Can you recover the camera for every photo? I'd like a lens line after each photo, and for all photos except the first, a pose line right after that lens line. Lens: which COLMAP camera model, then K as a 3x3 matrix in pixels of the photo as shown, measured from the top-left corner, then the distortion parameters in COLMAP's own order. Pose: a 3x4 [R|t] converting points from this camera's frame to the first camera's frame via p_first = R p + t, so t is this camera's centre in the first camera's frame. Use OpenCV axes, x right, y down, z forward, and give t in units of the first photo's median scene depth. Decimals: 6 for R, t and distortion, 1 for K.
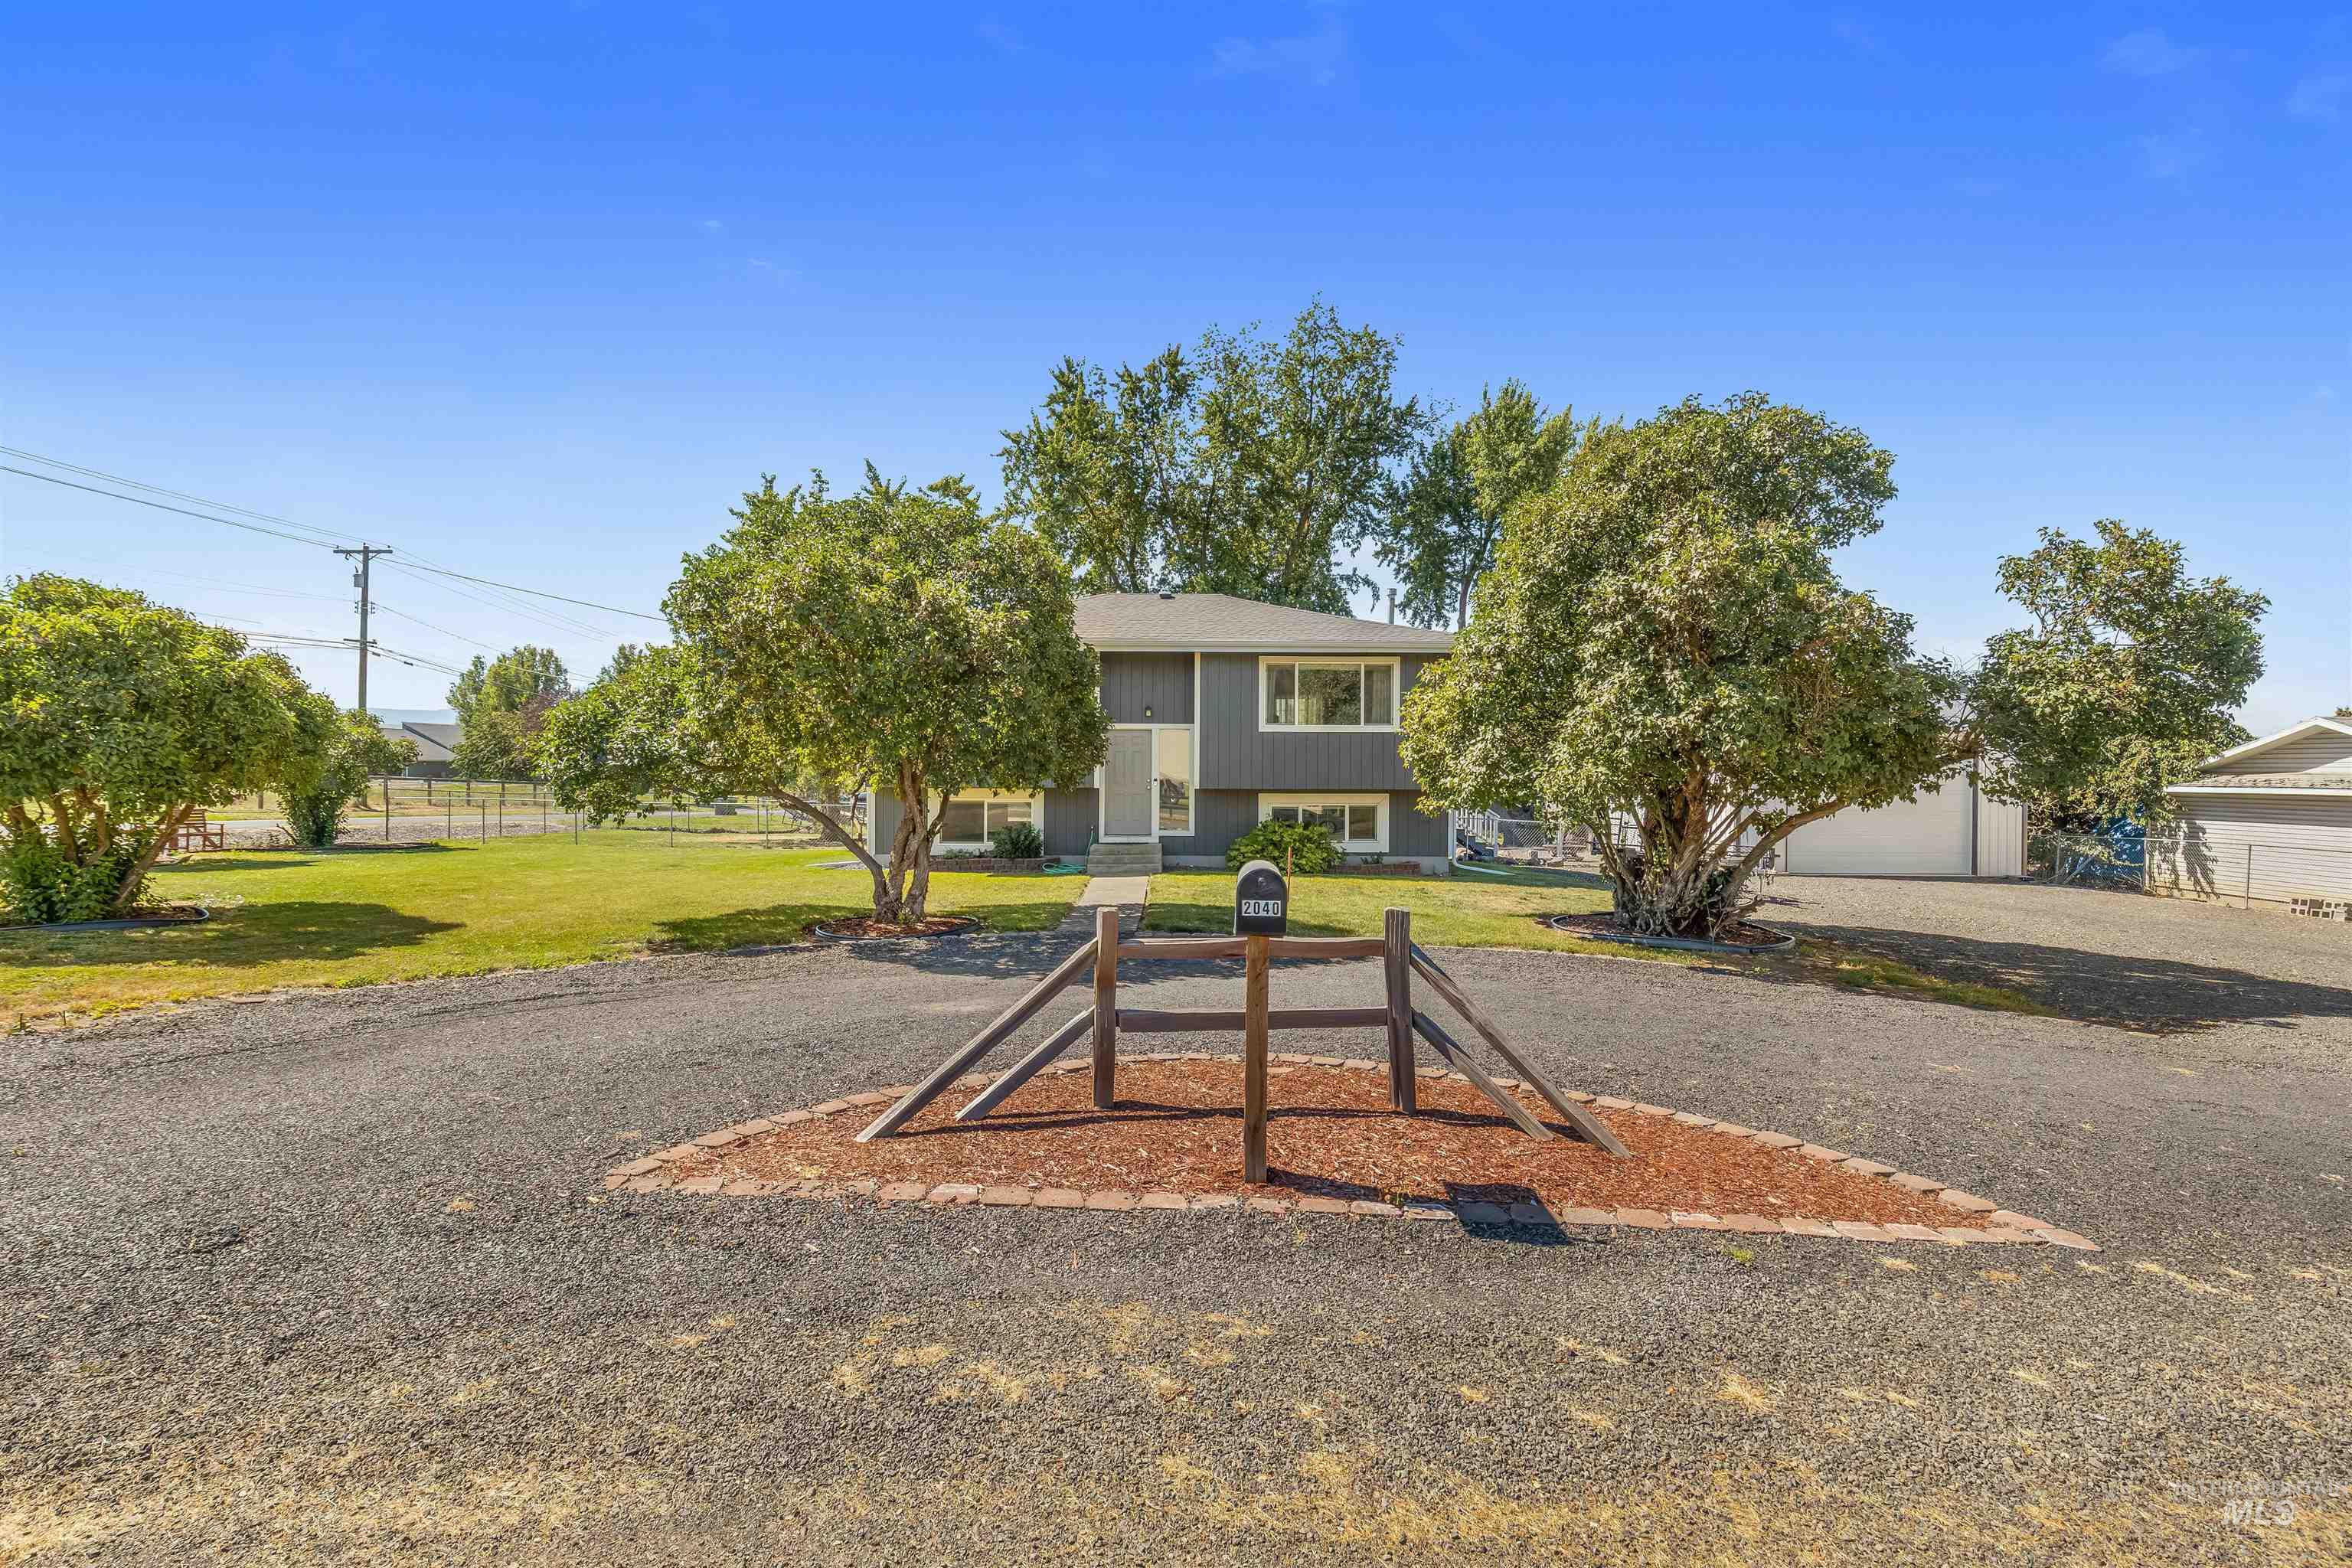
lens RADIAL K [[1068.4, 0, 1181.1], [0, 1068.4, 780.1], [0, 0, 1]] dist [0.002284, -0.000103]
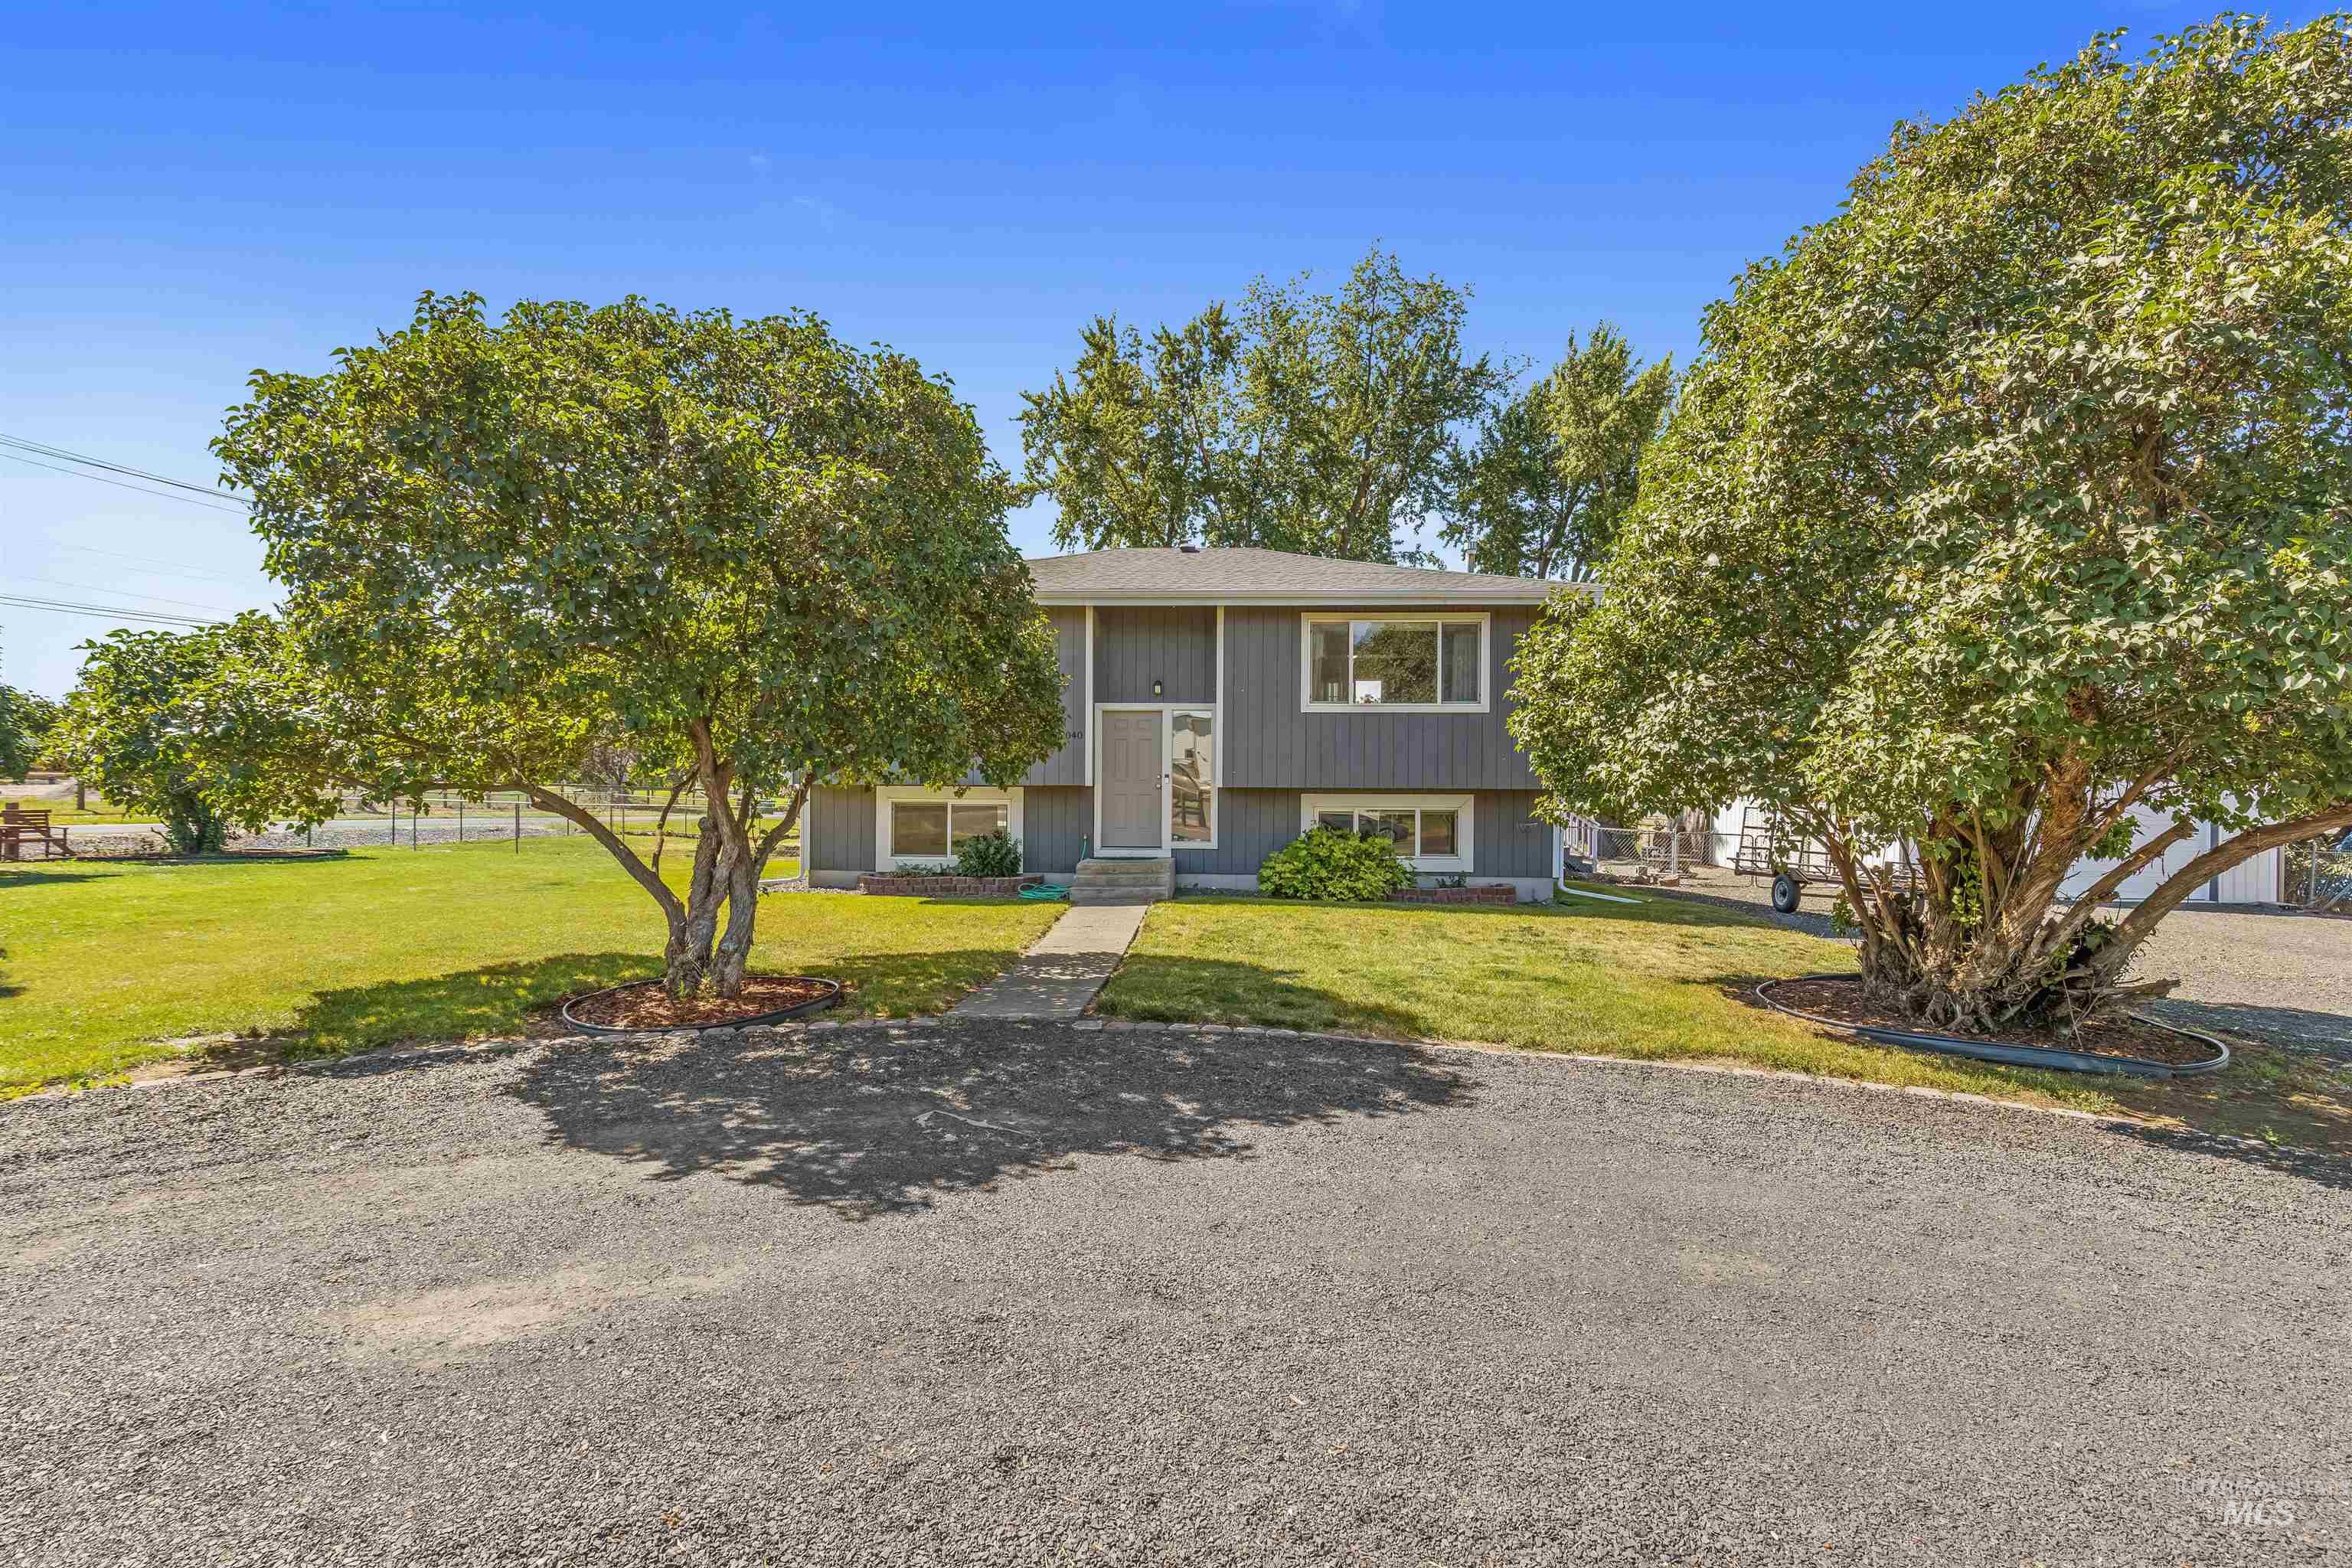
lens RADIAL K [[1040.8, 0, 1176.0], [0, 1040.8, 784.0], [0, 0, 1]] dist [-0.001752, -0.000517]
pose [[0.998148, 0.002302, -0.060794, 0.028451], [-0.002427, 0.999995, -0.001986, 0.006993], [0.060790, 0.002130, 0.998148, 0.250597]]
